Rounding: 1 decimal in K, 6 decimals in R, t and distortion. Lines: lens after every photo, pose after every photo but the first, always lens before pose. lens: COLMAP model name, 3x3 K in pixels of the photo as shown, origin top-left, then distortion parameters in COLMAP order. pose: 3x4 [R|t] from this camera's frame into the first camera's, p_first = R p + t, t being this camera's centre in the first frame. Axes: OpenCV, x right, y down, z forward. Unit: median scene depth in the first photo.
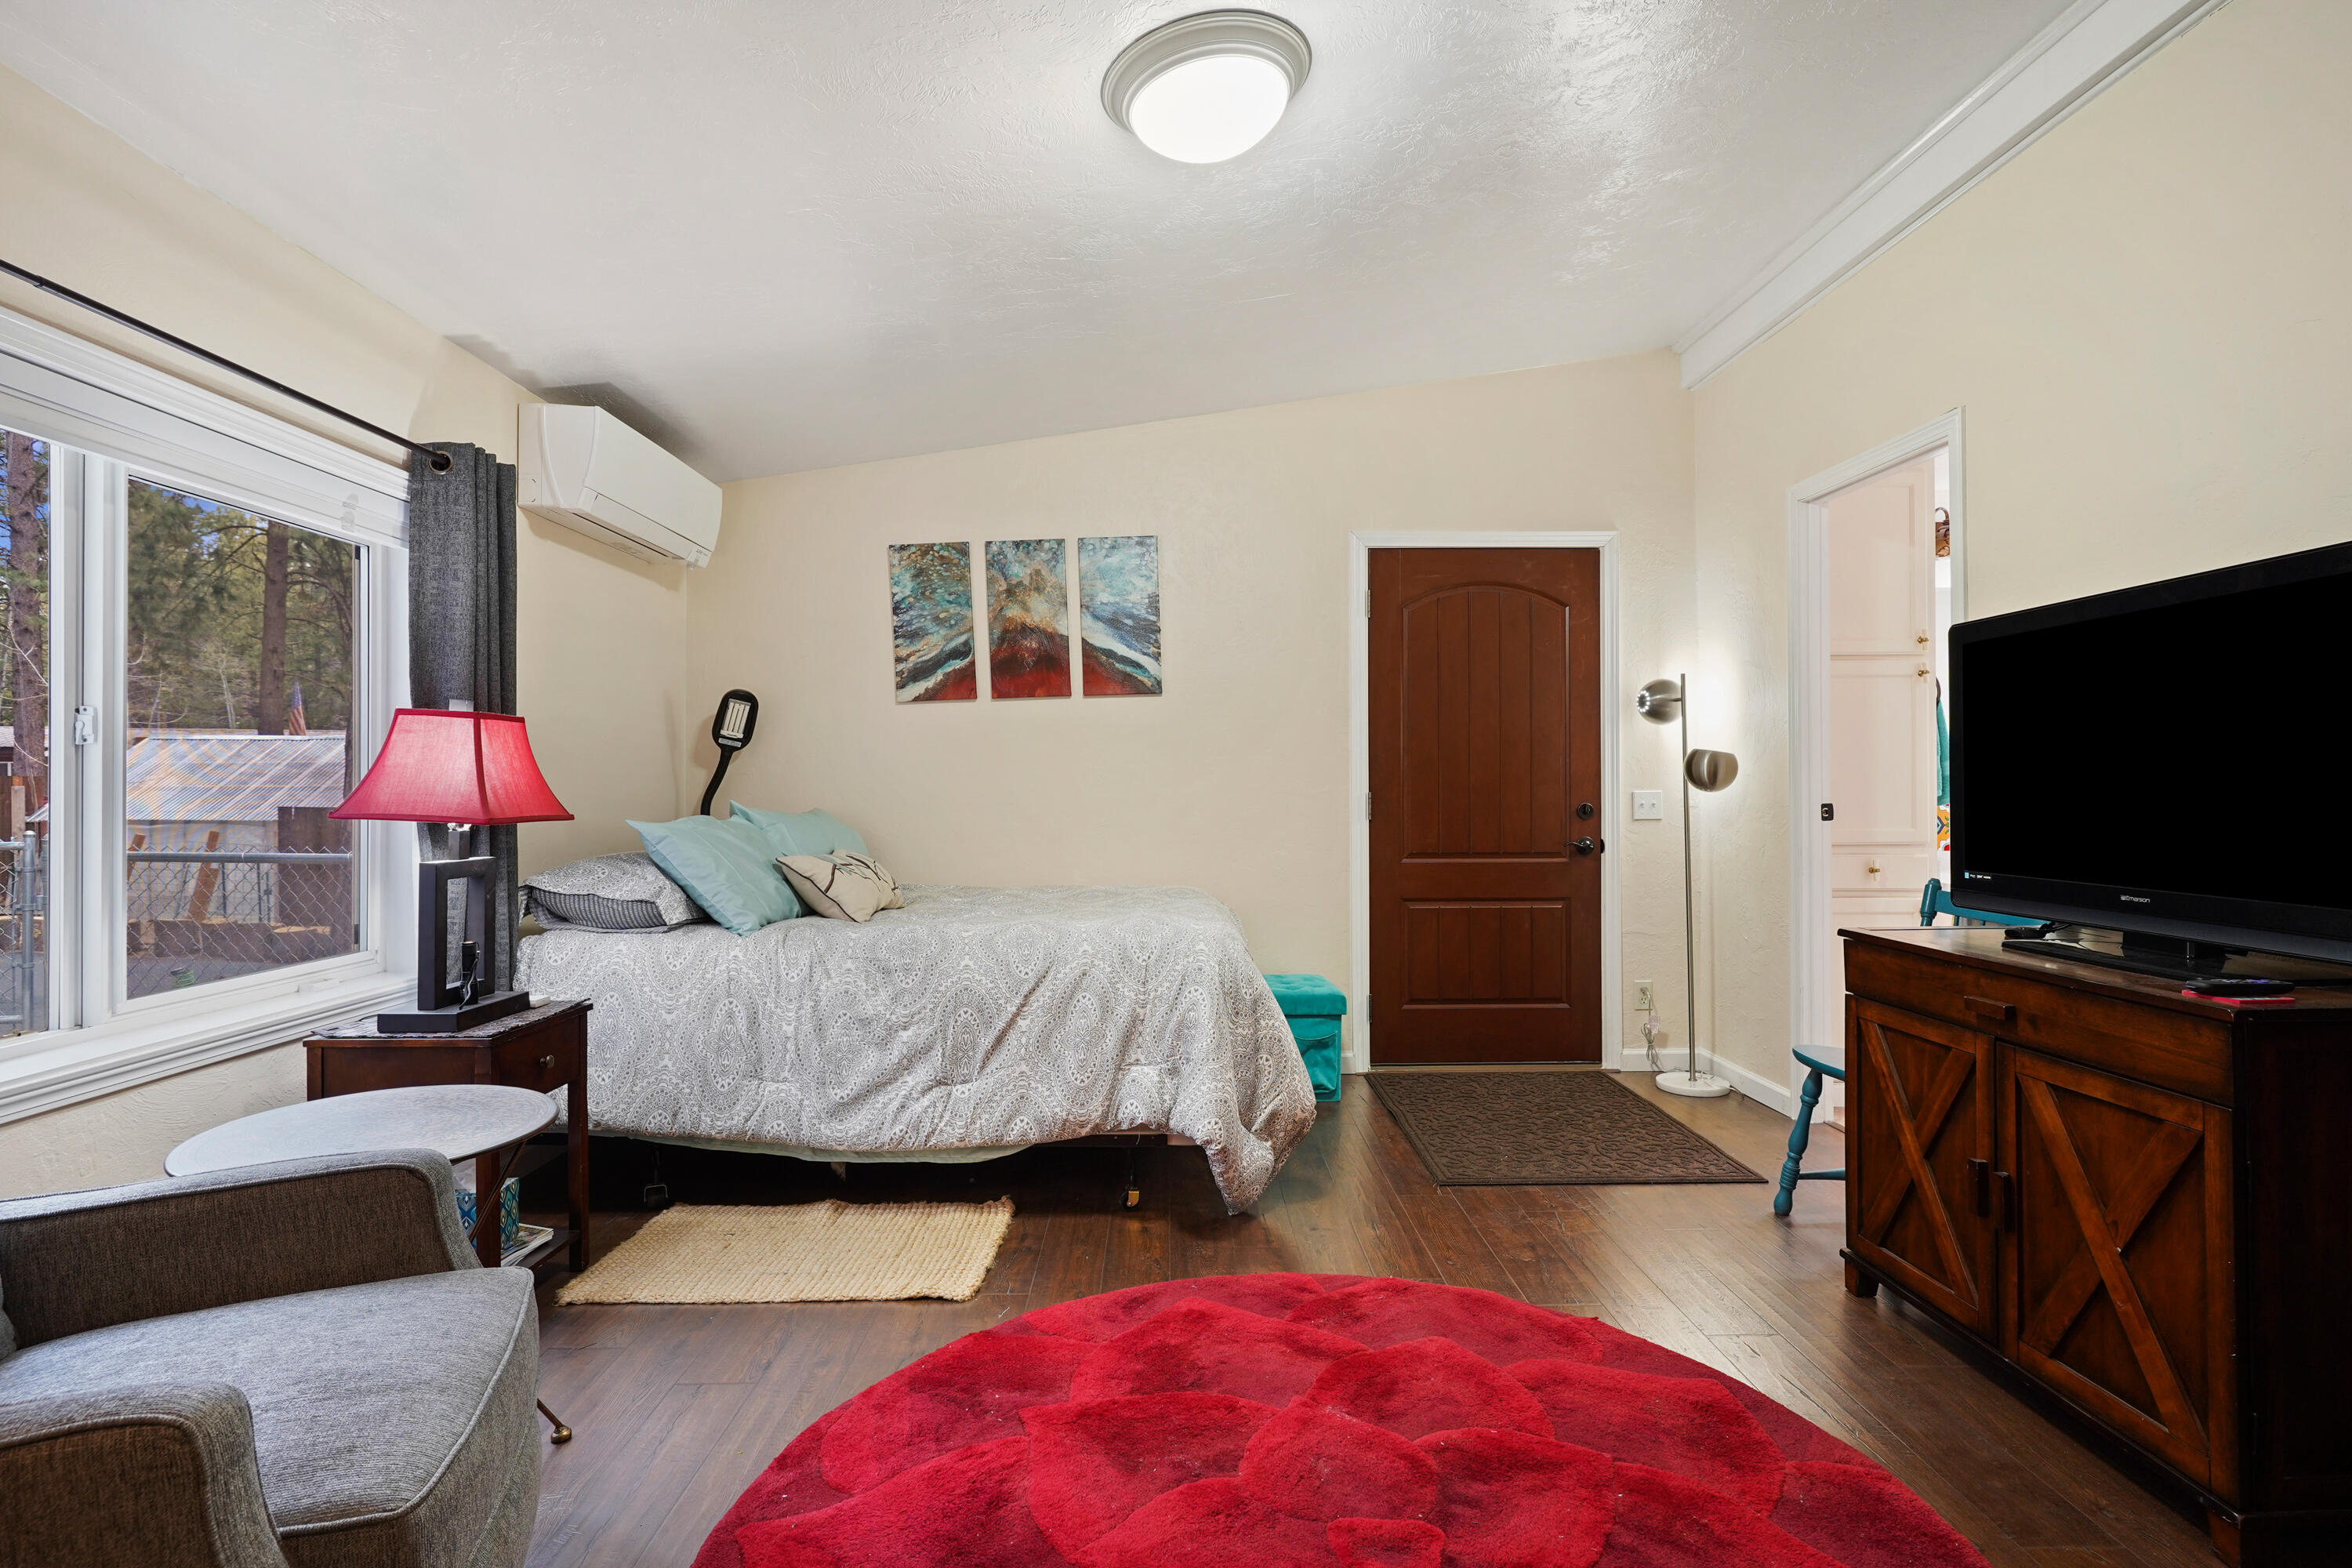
lens RADIAL K [[1122.1, 0, 1181.1], [0, 1122.1, 773.4], [0, 0, 1]] dist [-0.012938, 0.000075]
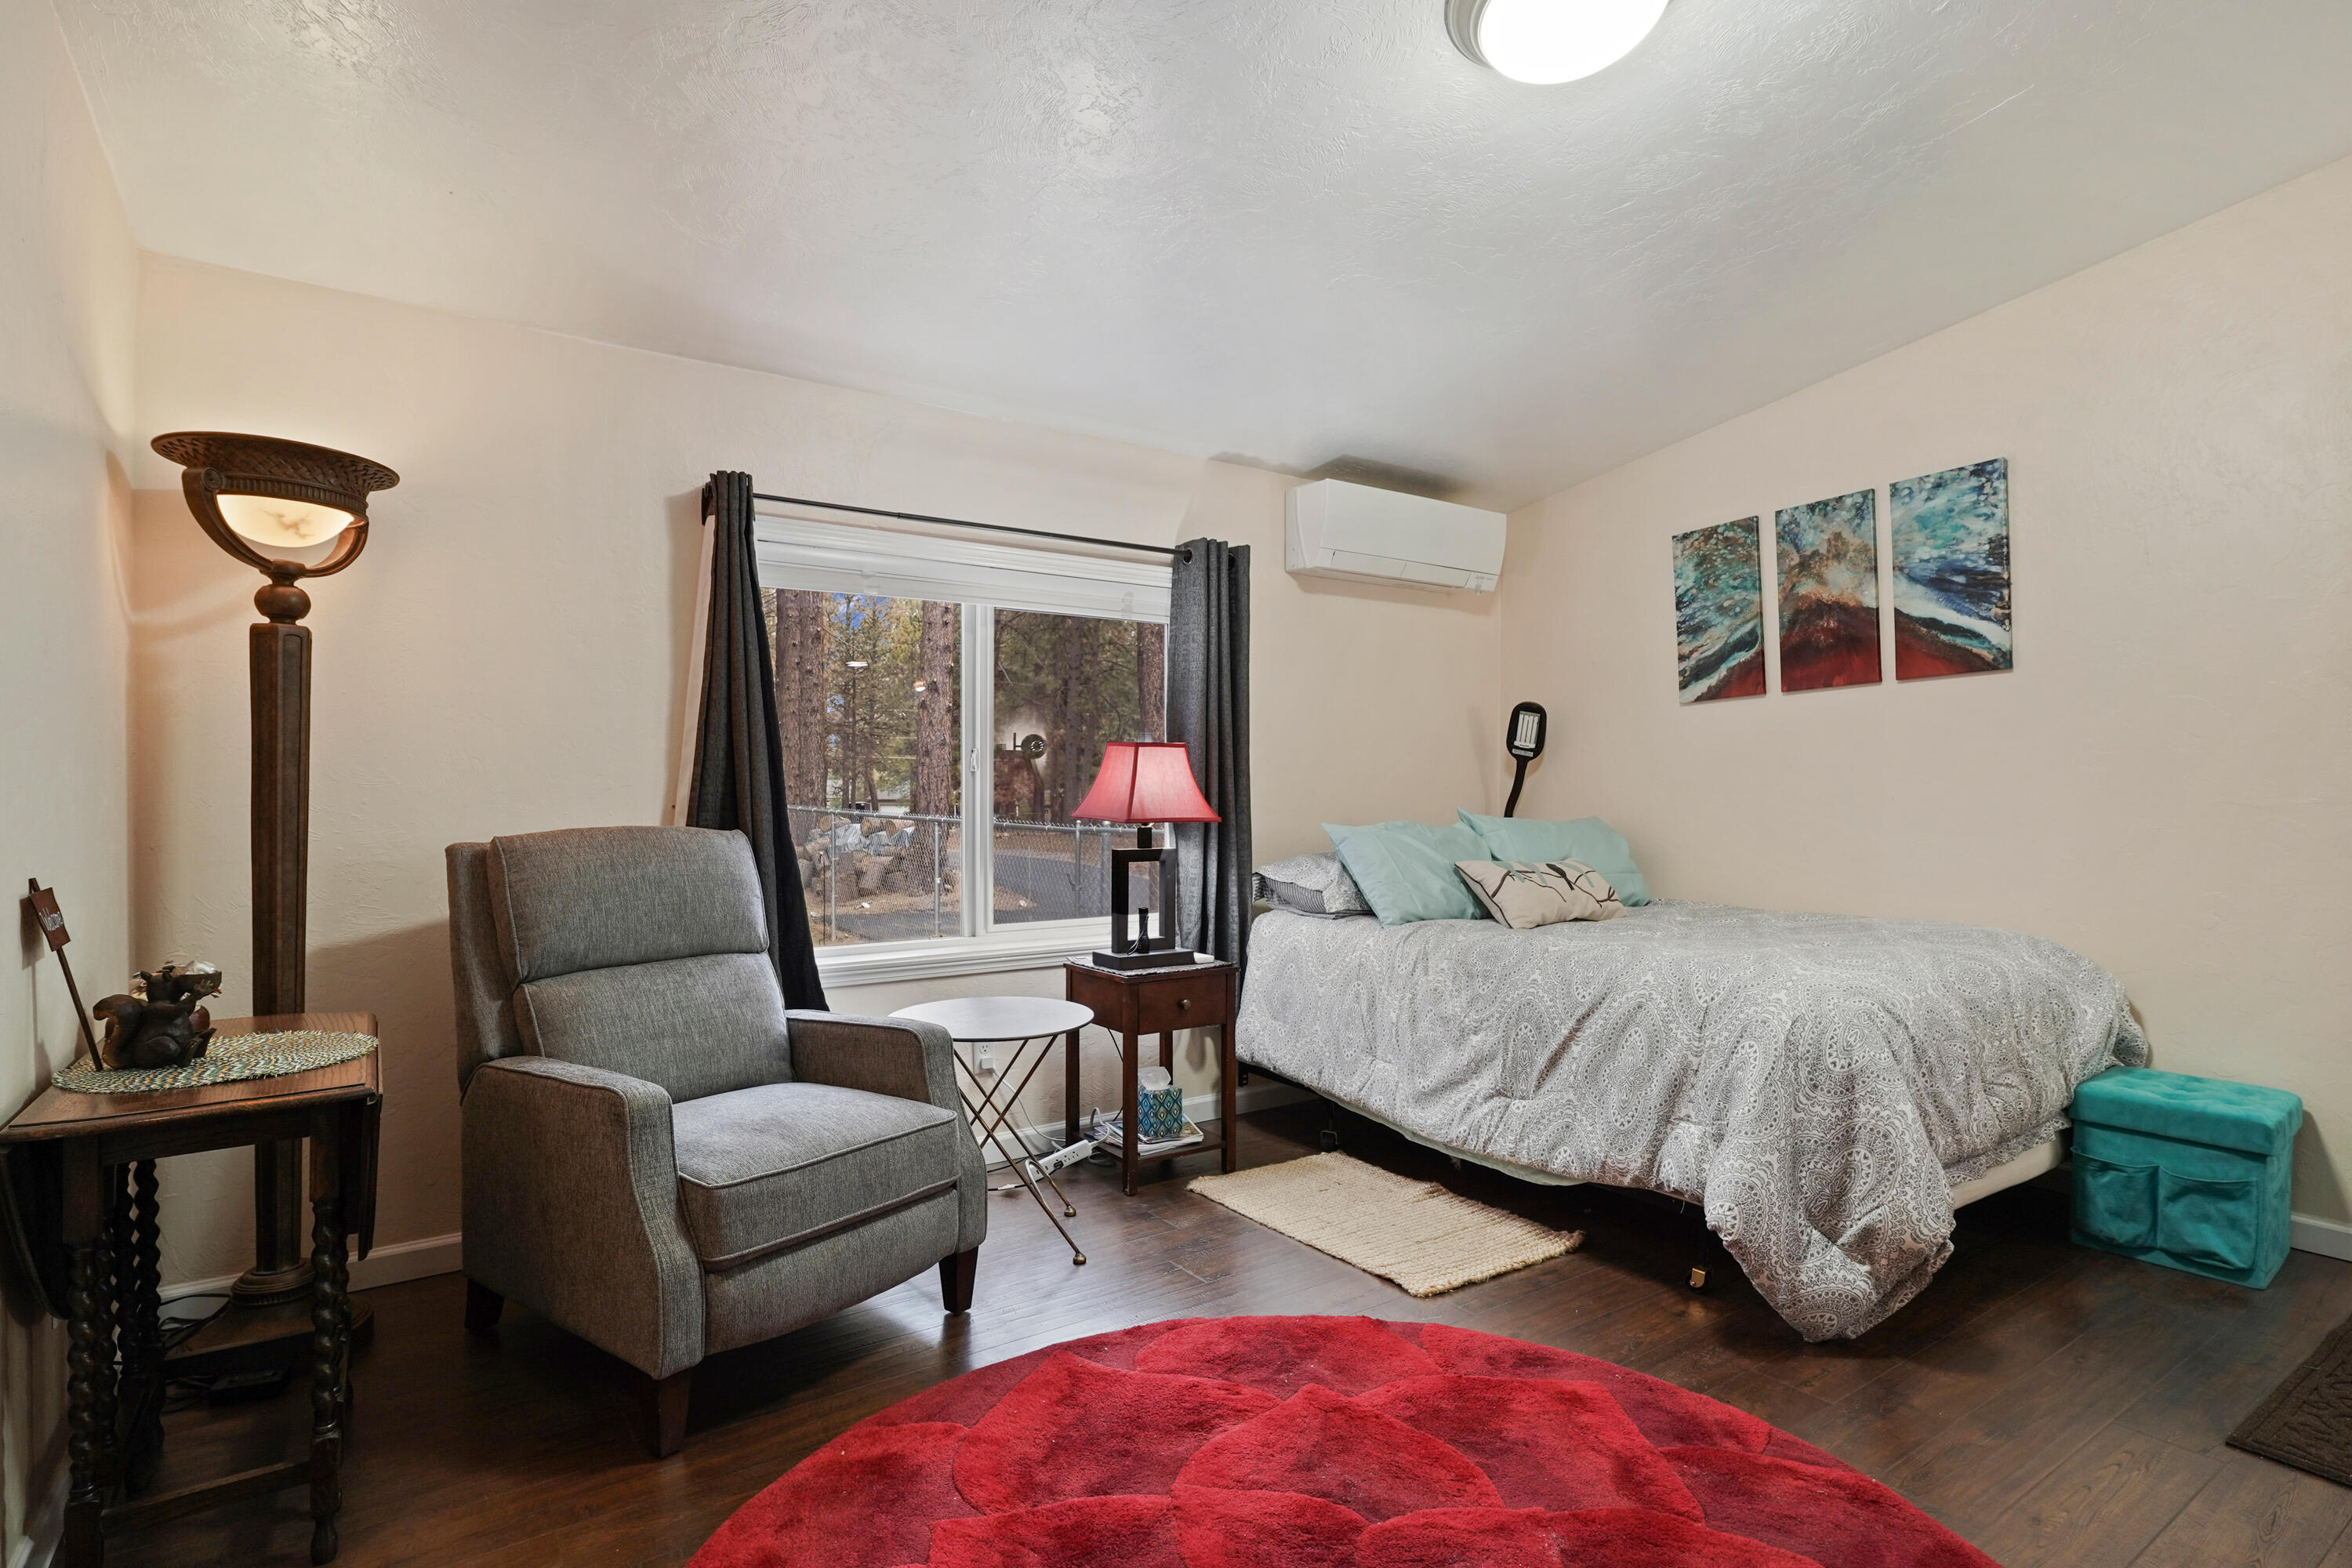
lens RADIAL K [[1135.6, 0, 1178.0], [0, 1135.6, 788.9], [0, 0, 1]] dist [-0.011337, 0.000647]
pose [[0.573002, -0.004240, -0.819543, 0.426720], [0.011970, 0.999923, 0.003196, -0.000940], [0.819466, -0.011641, 0.573009, 0.181400]]
